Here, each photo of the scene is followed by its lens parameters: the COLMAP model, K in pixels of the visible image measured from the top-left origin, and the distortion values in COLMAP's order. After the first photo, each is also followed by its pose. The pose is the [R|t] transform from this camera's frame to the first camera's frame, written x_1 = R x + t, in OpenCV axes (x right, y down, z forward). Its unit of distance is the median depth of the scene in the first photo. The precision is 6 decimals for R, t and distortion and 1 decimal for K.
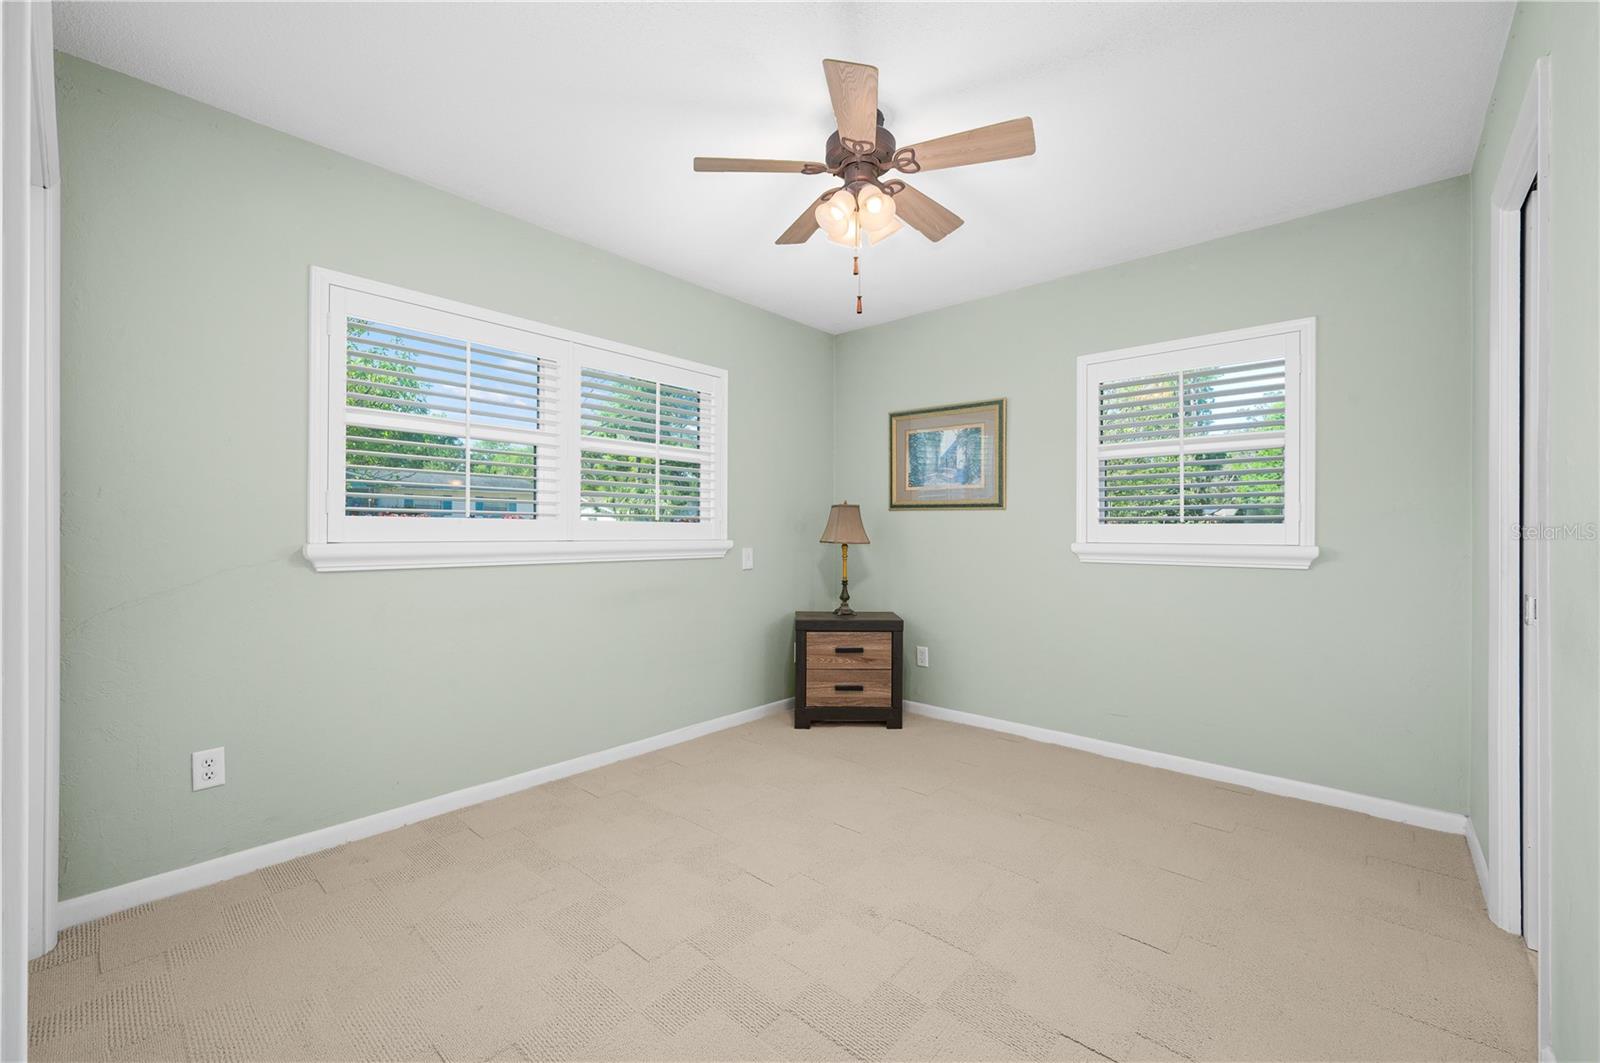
lens RADIAL K [[640.8, 0, 801.4], [0, 640.8, 508.8], [0, 0, 1]] dist [-0.002591, 0.000012]
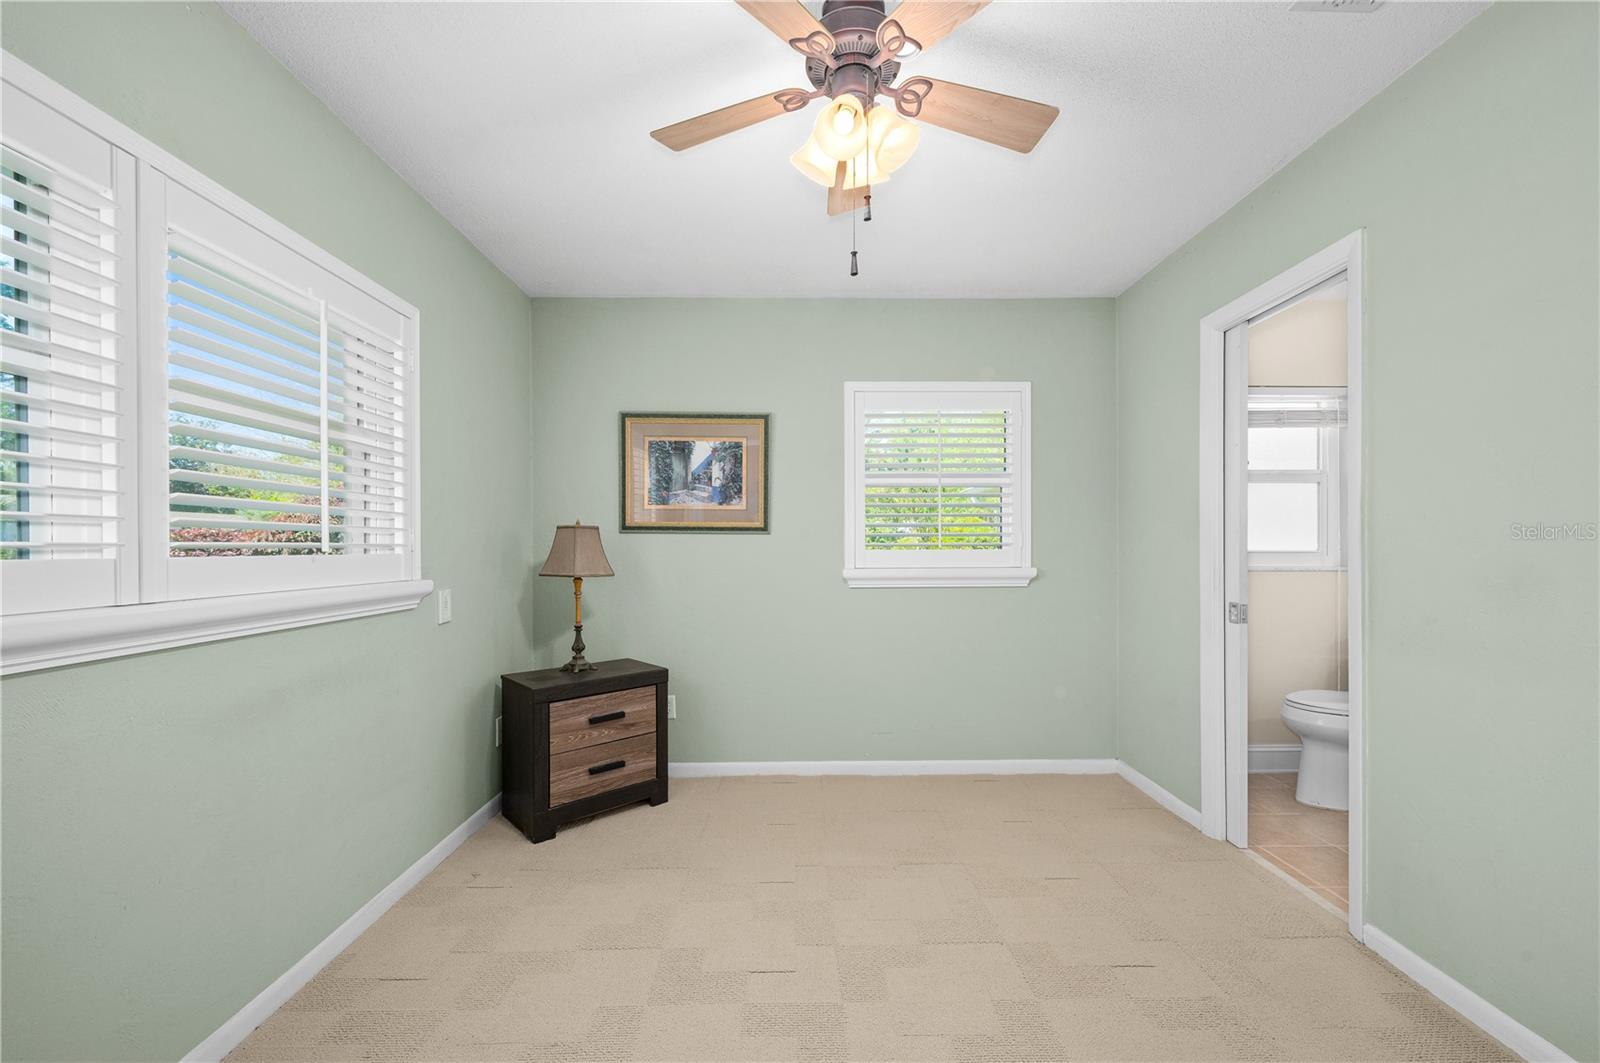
lens RADIAL K [[632.2, 0, 801.1], [0, 632.2, 535.6], [0, 0, 1]] dist [0.001666, 0.000061]
pose [[0.739446, 0.003716, 0.673206, -0.260580], [-0.015020, 0.999827, 0.010978, -0.007404], [-0.673049, -0.018230, 0.739373, 0.292623]]
